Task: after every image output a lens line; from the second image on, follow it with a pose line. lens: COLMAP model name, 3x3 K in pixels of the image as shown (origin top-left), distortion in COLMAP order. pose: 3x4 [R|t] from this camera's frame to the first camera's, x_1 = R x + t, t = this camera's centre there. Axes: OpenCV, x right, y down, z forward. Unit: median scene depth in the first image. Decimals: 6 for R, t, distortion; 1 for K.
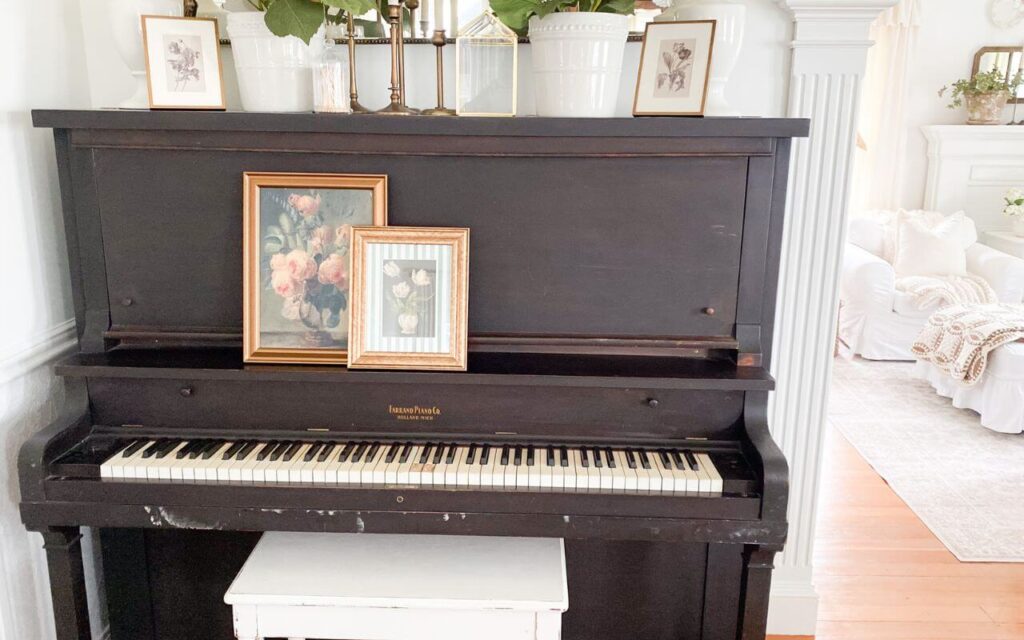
lens RADIAL K [[834.8, 0, 514.6], [0, 834.8, 316.1], [0, 0, 1]] dist [0.055115, -0.130554]
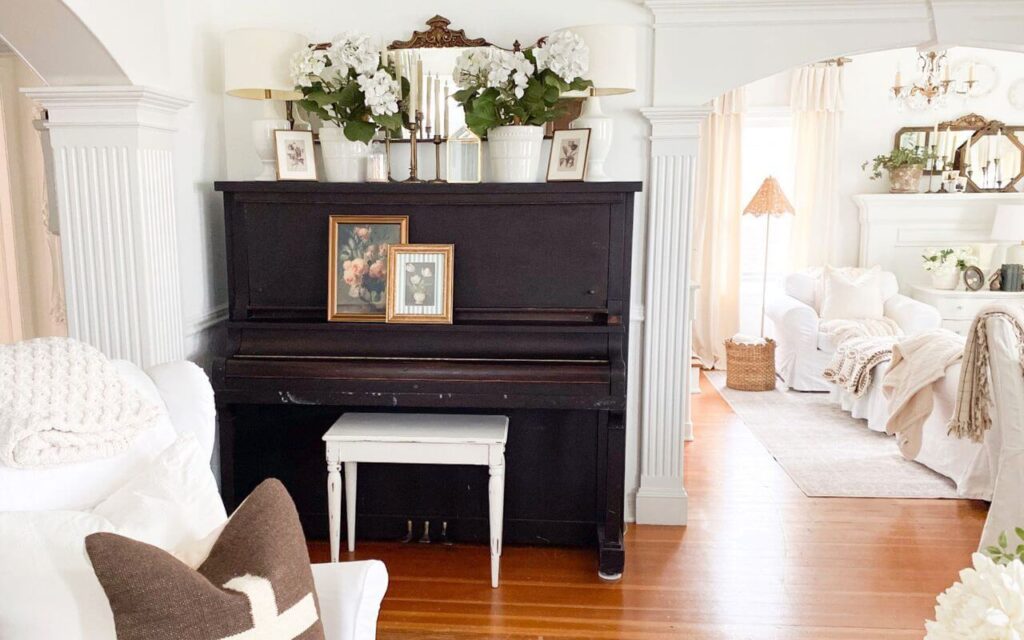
lens RADIAL K [[918.5, 0, 467.7], [0, 918.5, 361.4], [0, 0, 1]] dist [0.126876, -0.402022]
pose [[0.998551, -0.002012, -0.053785, 0.079813], [-0.001238, 0.998178, -0.060324, 0.258278], [0.053808, 0.060303, 0.996729, -0.932232]]
